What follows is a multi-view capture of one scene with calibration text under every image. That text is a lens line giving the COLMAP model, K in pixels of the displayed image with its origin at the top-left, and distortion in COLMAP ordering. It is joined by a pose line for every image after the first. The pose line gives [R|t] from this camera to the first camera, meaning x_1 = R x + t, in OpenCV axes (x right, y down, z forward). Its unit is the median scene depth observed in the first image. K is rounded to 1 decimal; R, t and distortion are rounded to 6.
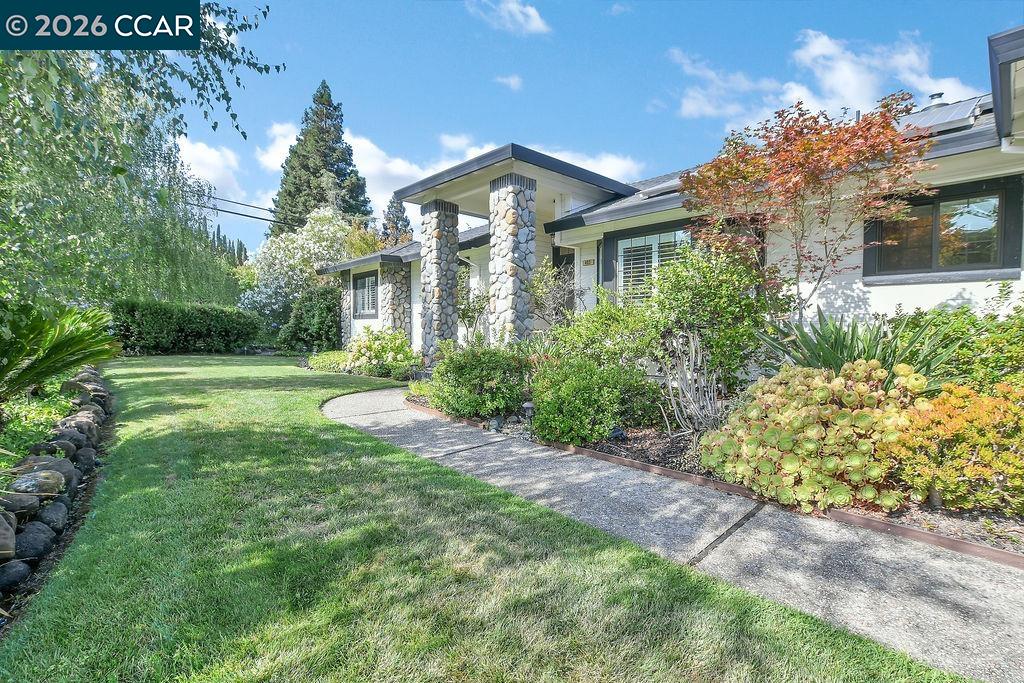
lens RADIAL K [[462.3, 0, 511.1], [0, 462.3, 342.2], [0, 0, 1]] dist [-0.030086, 0.004601]
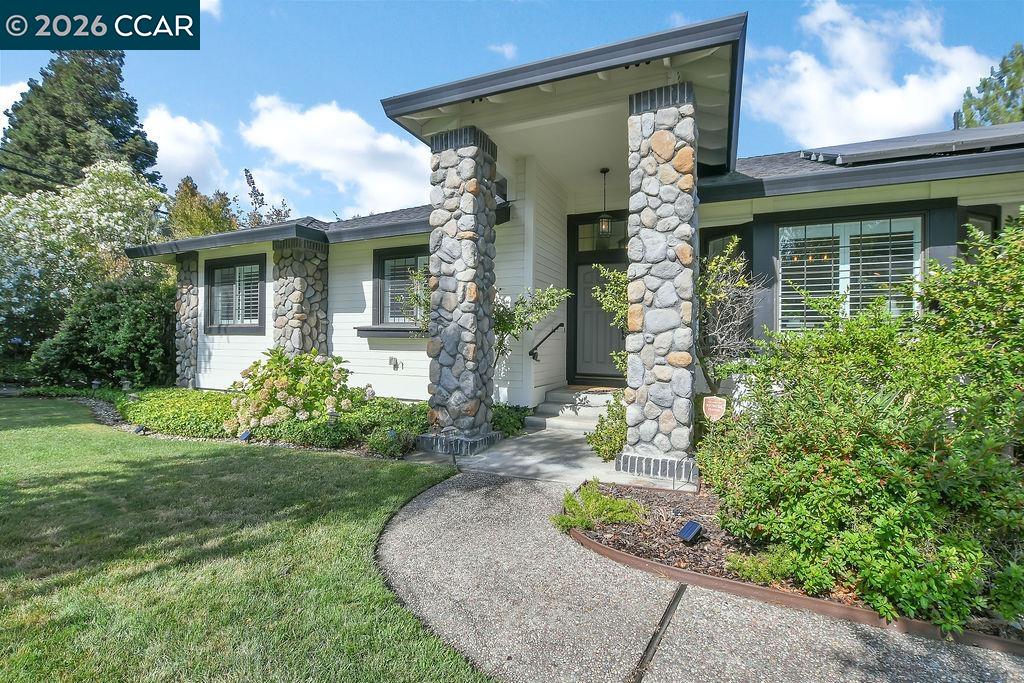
lens RADIAL K [[462.3, 0, 512.1], [0, 462.3, 343.6], [0, 0, 1]] dist [-0.030086, 0.004601]
pose [[0.920132, 0.008228, 0.391523, -0.228245], [0.004163, 0.999517, -0.030788, -0.019850], [-0.391587, 0.029959, 0.919653, 0.327285]]
